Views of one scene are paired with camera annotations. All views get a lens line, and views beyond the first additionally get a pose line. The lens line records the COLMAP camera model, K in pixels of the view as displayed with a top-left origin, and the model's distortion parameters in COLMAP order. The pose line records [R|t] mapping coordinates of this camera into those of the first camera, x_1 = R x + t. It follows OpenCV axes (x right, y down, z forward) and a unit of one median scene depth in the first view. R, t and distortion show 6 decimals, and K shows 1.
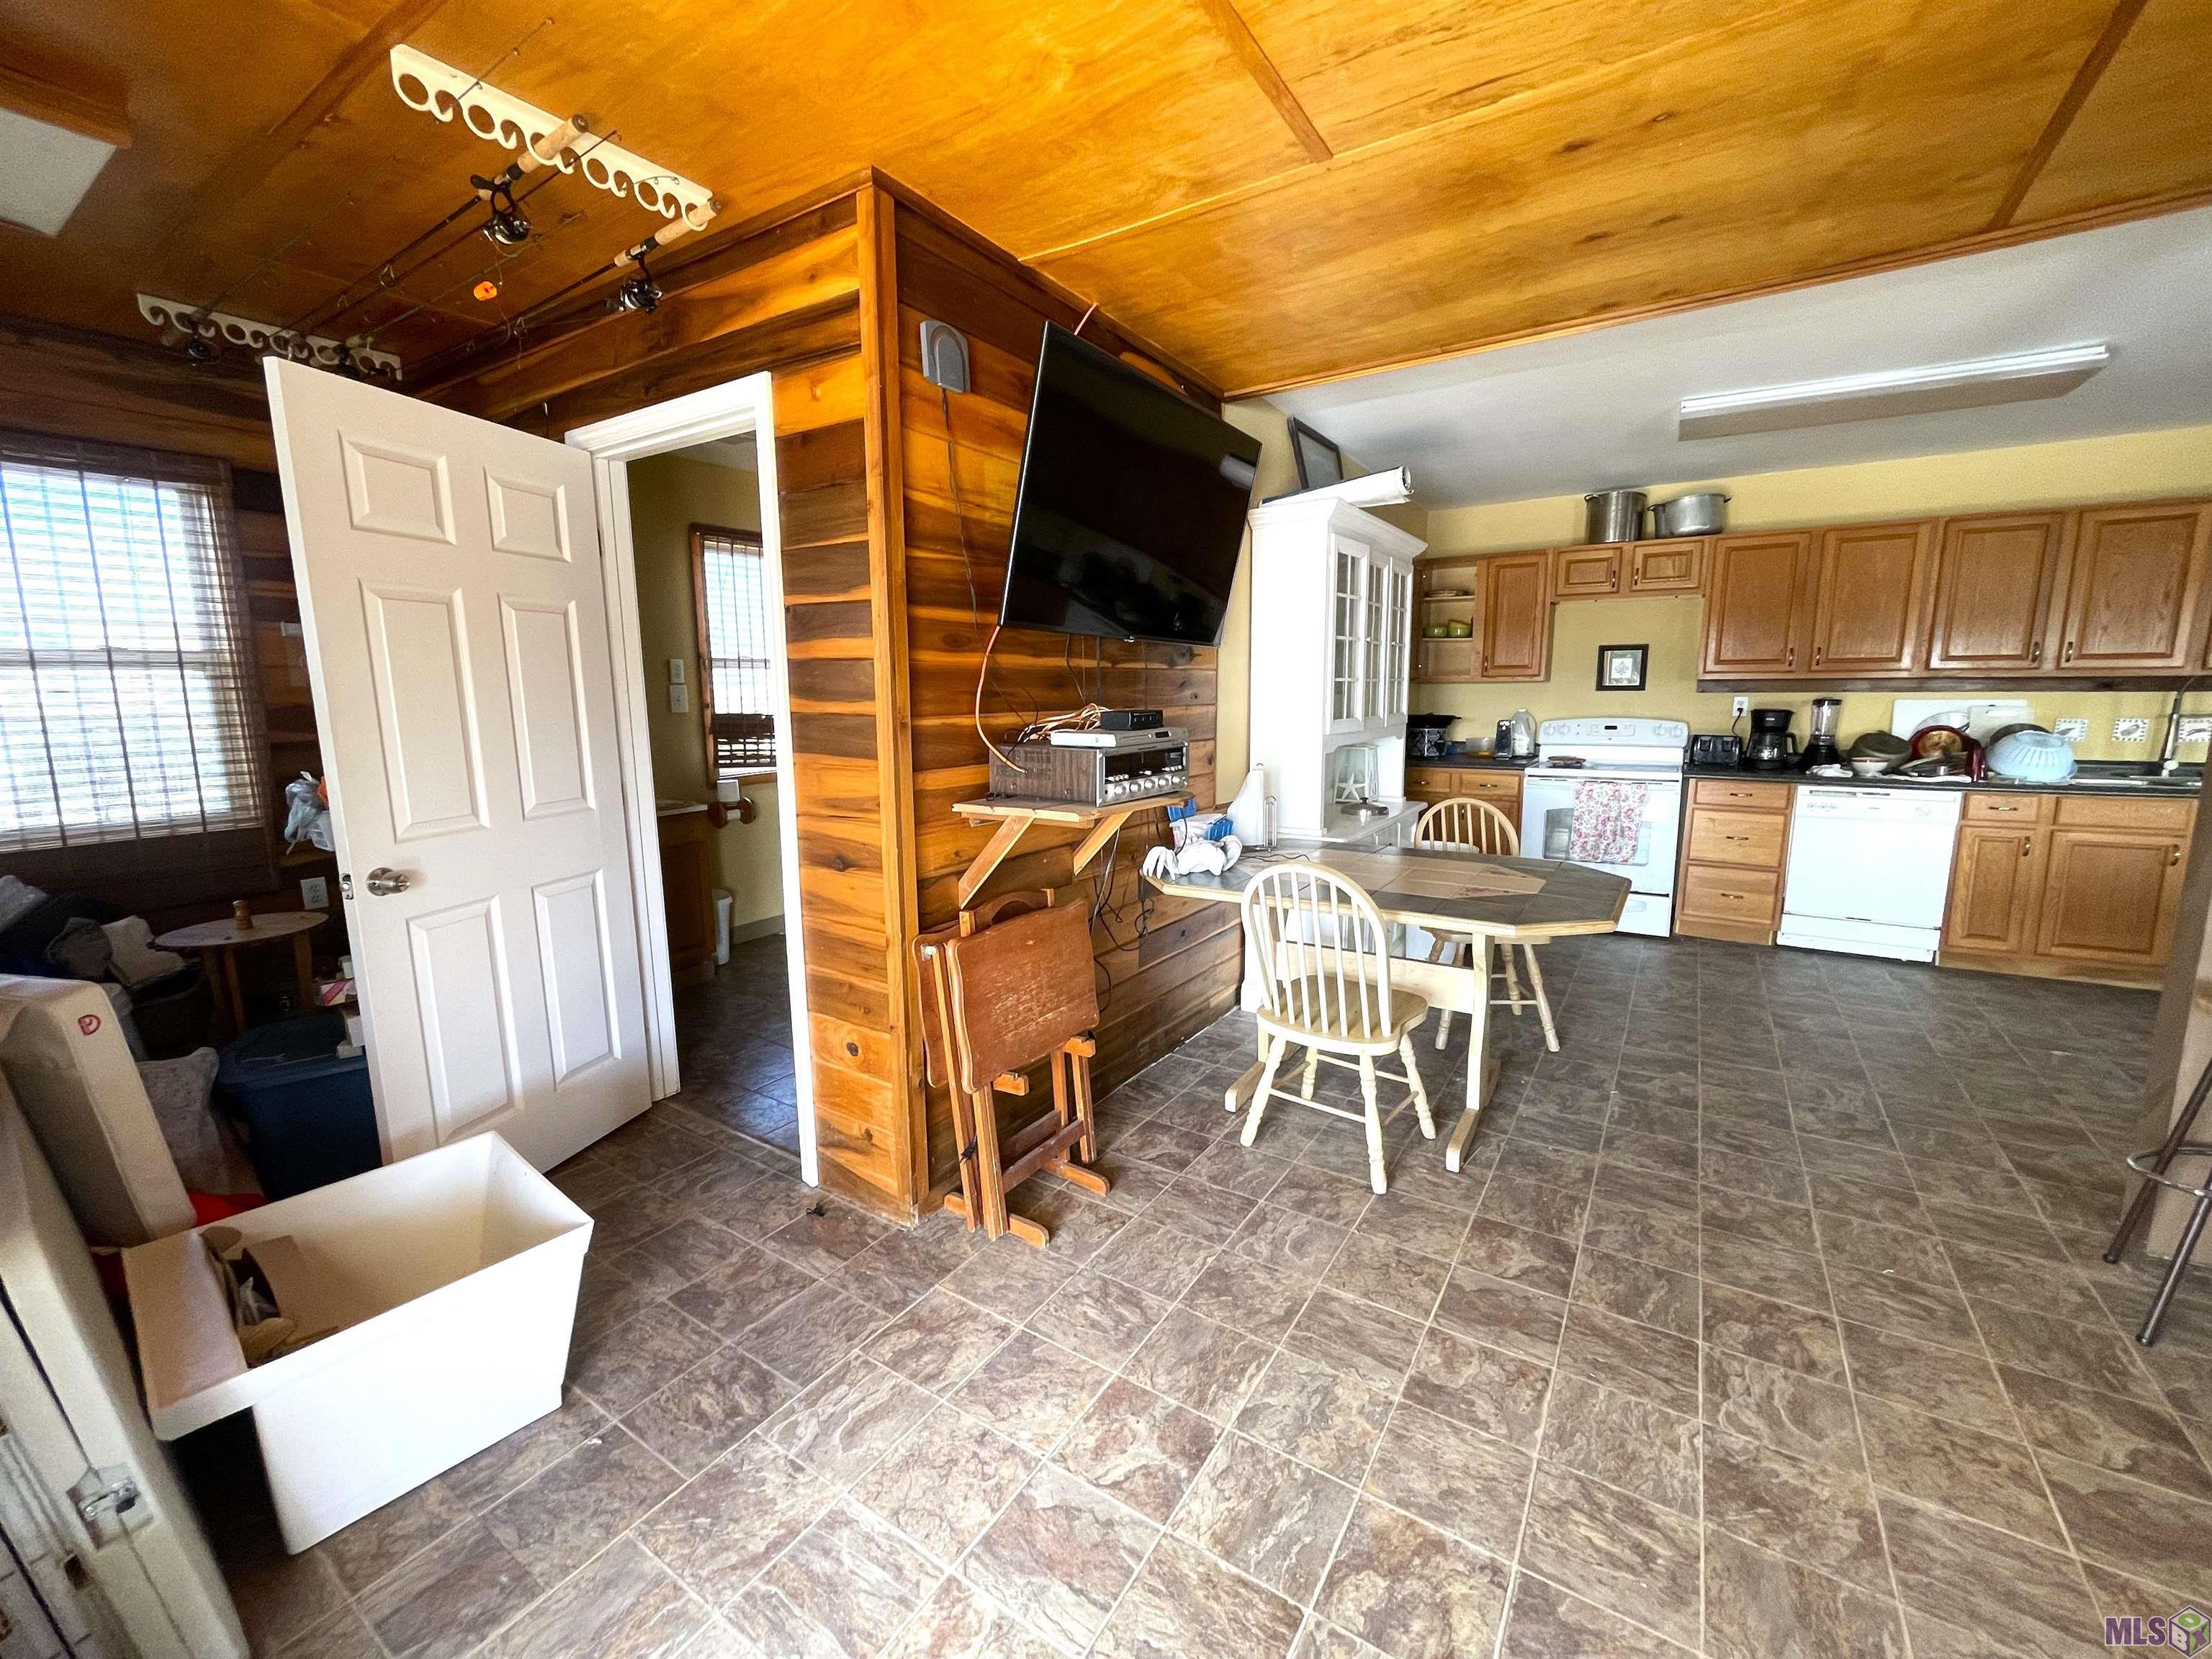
lens RADIAL K [[893.5, 0, 1106.0], [0, 893.5, 829.5], [0, 0, 1]] dist [-0.000686, -0.000167]
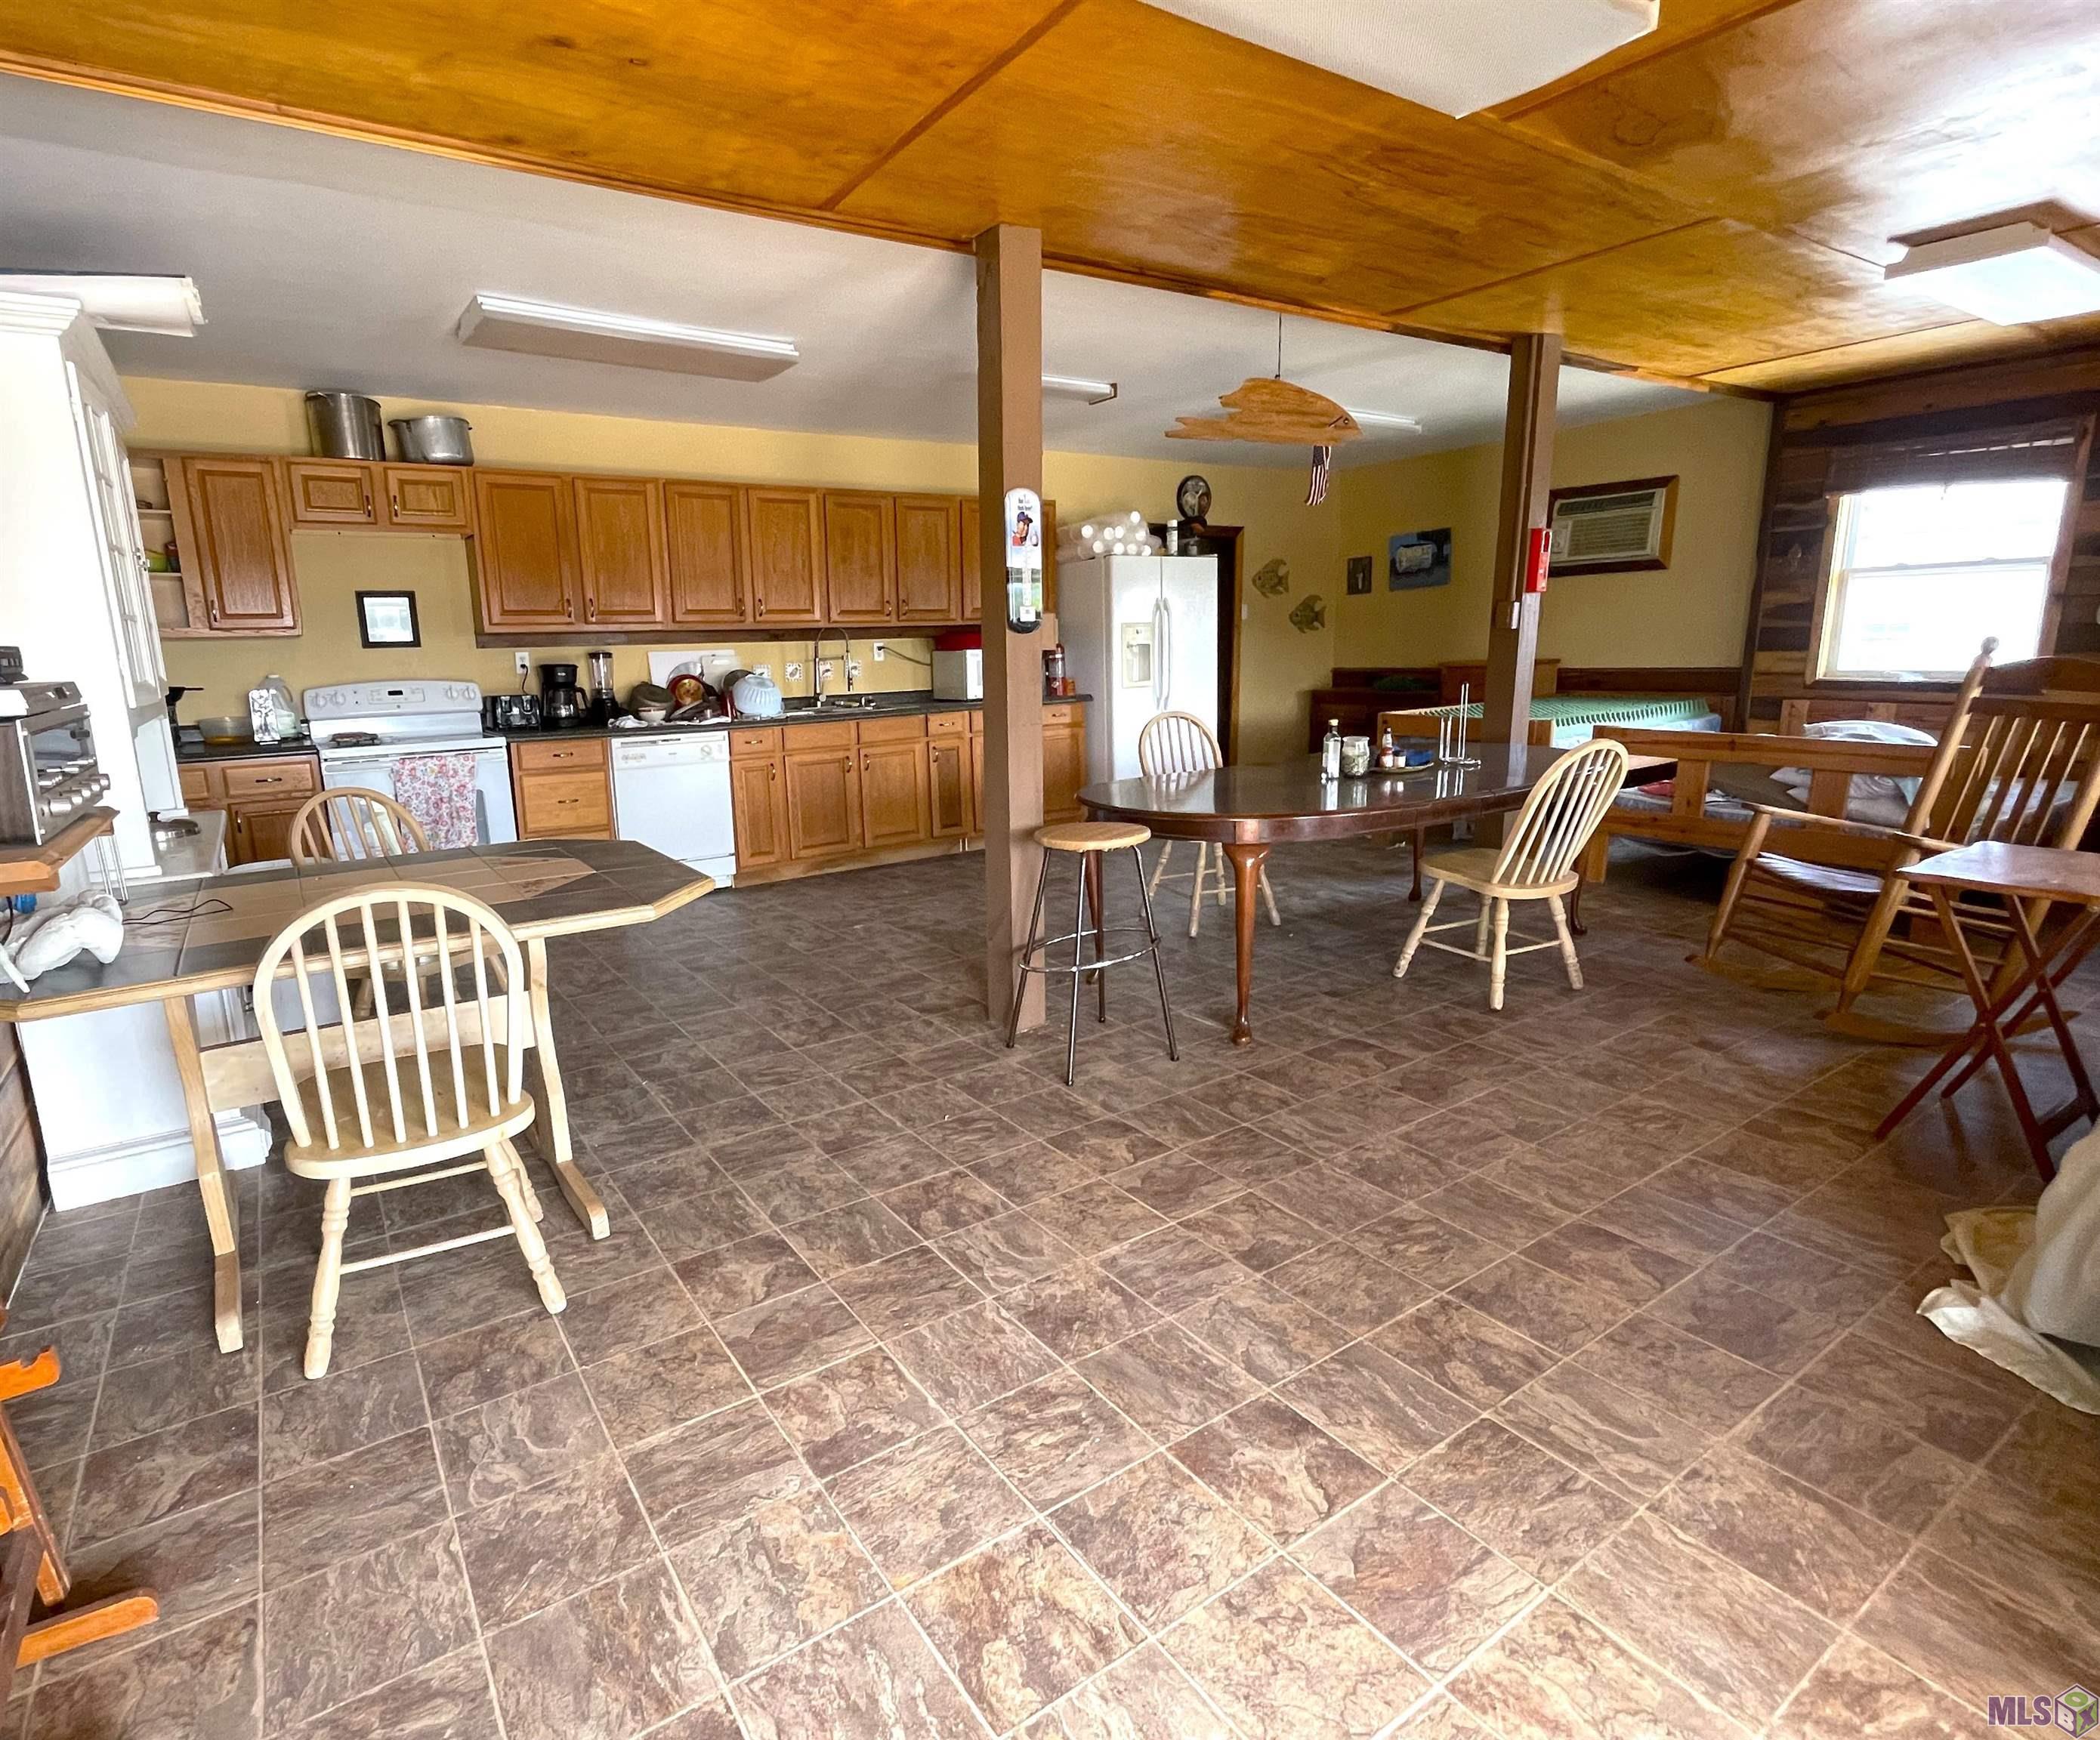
lens RADIAL K [[1072.0, 0, 938.6], [0, 1072.0, 869.4], [0, 0, 1]] dist [-0.001648, 0.000224]
pose [[0.423250, -0.189909, 0.885886, -0.243520], [0.163593, 0.977733, 0.131439, -0.008131], [-0.891121, 0.089294, 0.444893, 0.275283]]
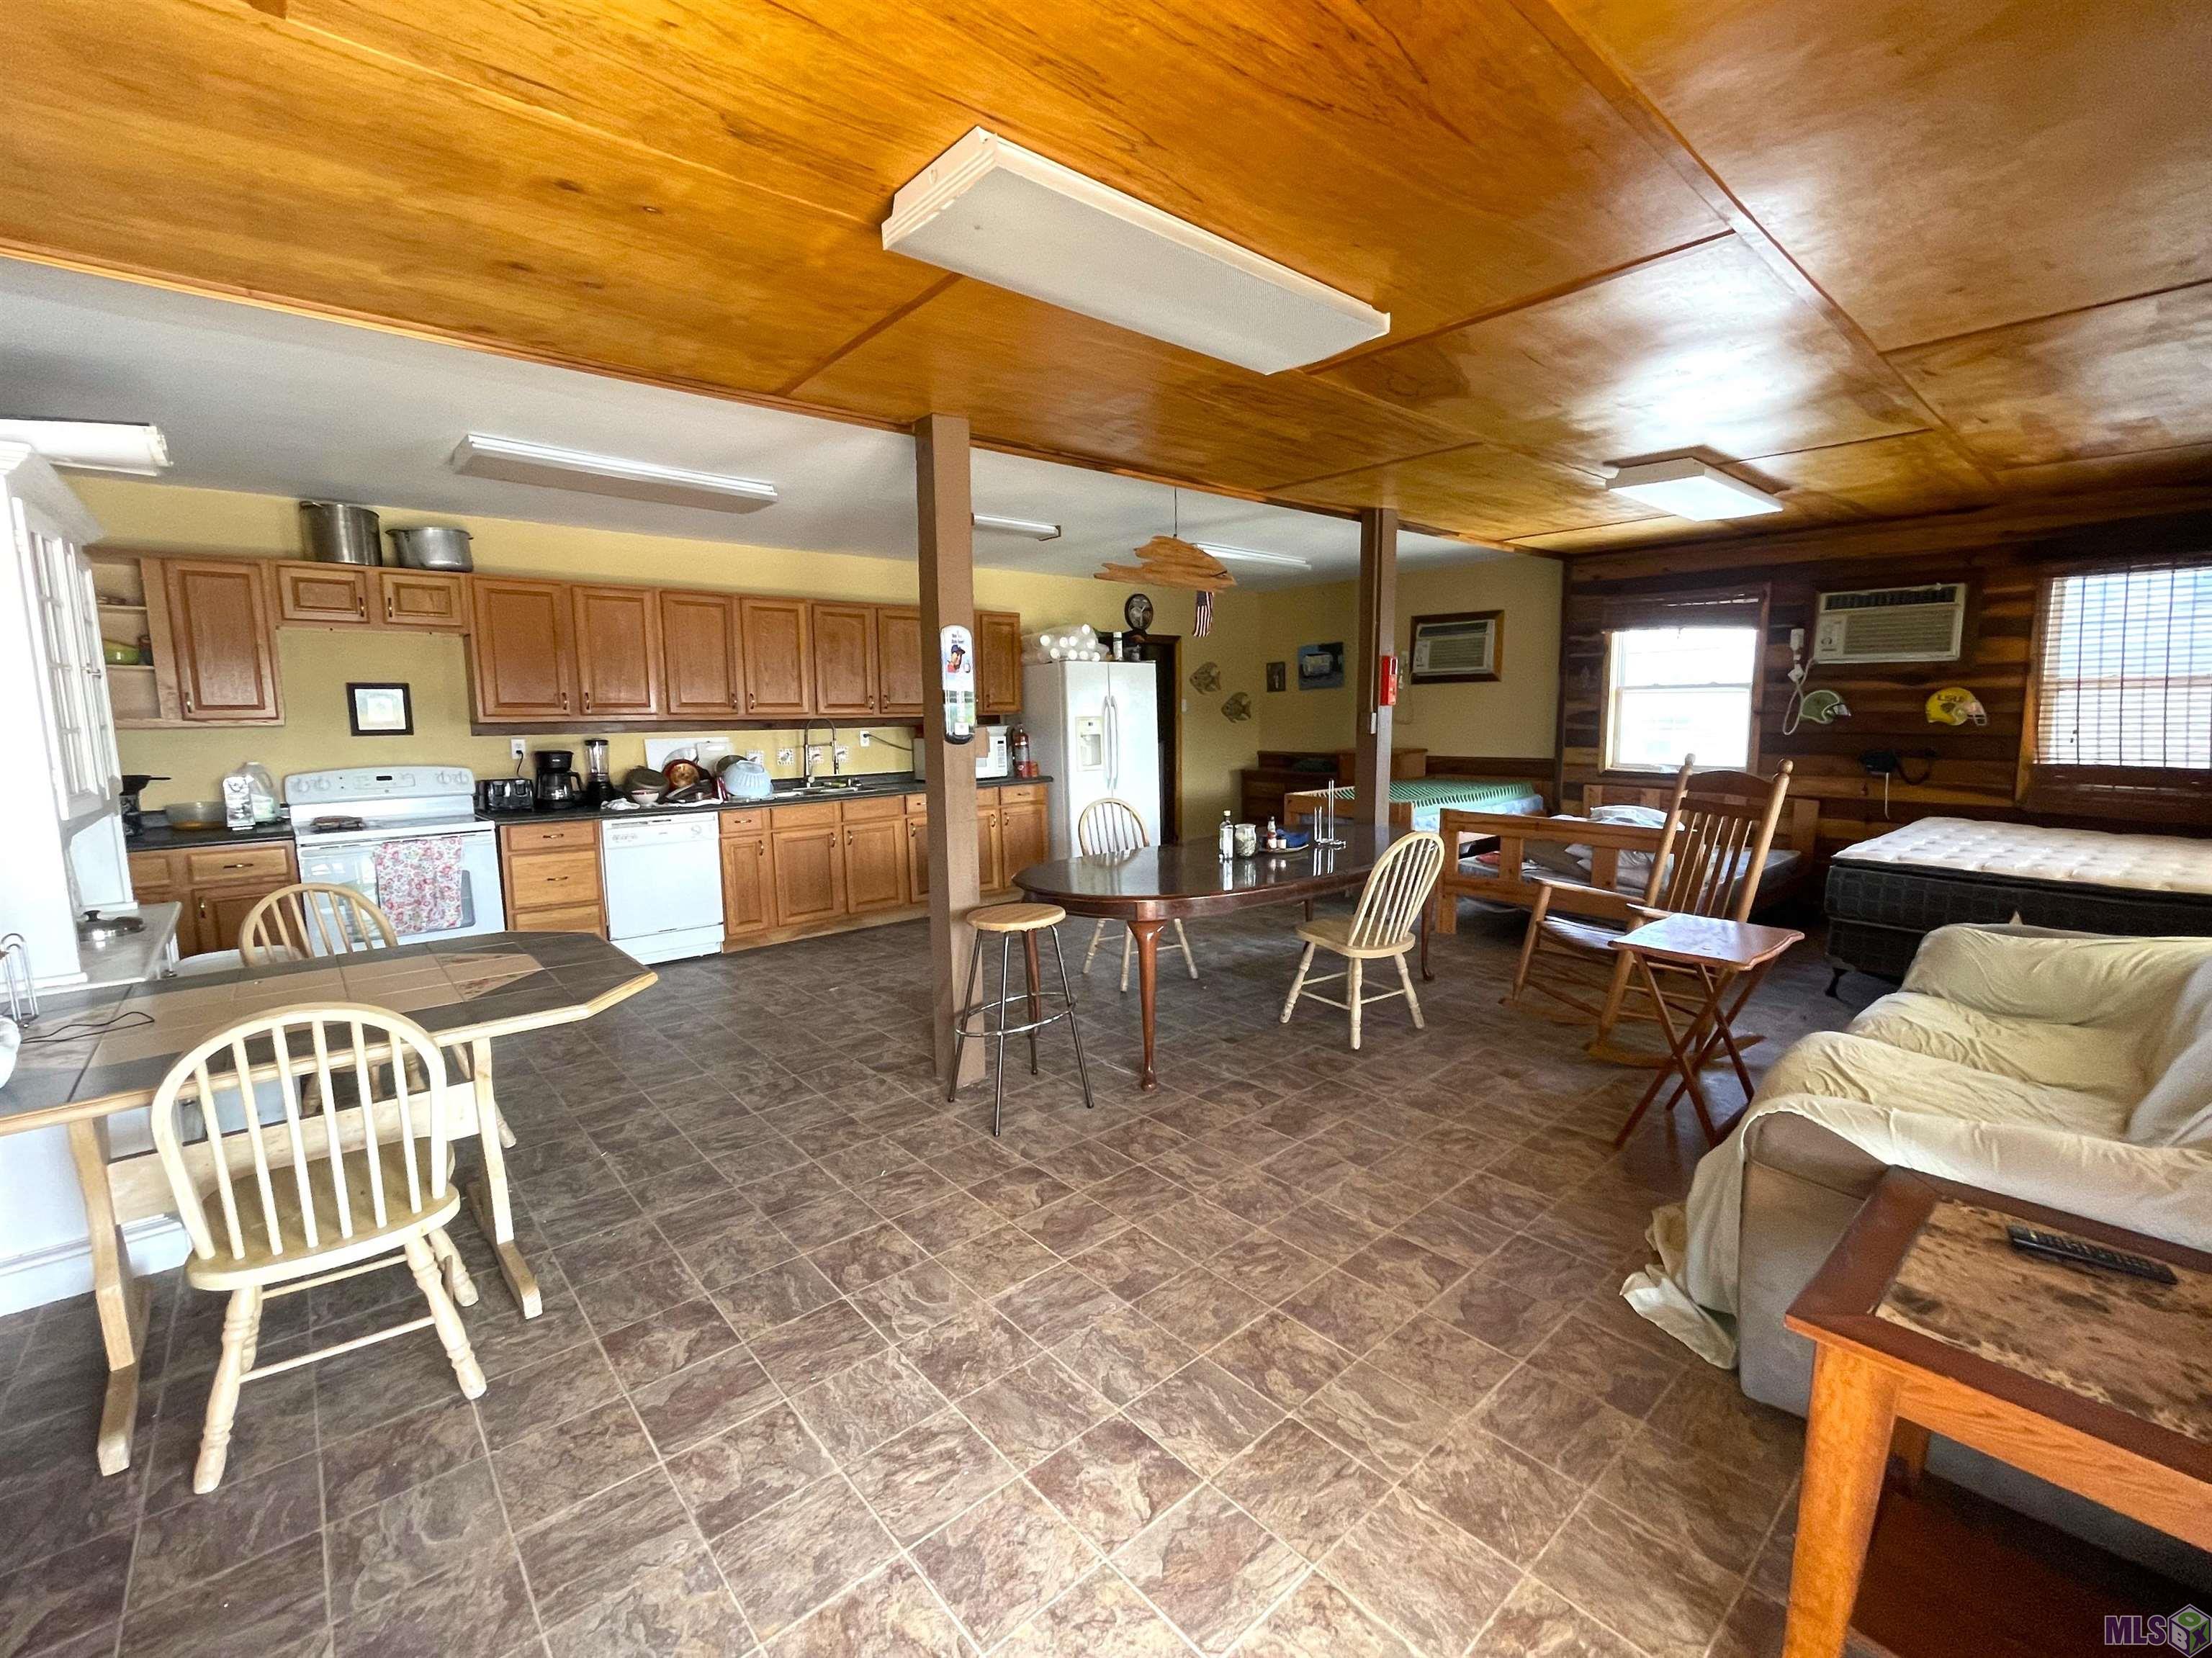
lens RADIAL K [[949.8, 0, 1106.0], [0, 949.8, 829.0], [0, 0, 1]] dist [0.000685, 0.000070]
pose [[0.273355, -0.114784, 0.955040, -0.249273], [0.158283, 0.984688, 0.073043, -0.045407], [-0.948801, 0.131200, 0.287337, 0.166472]]
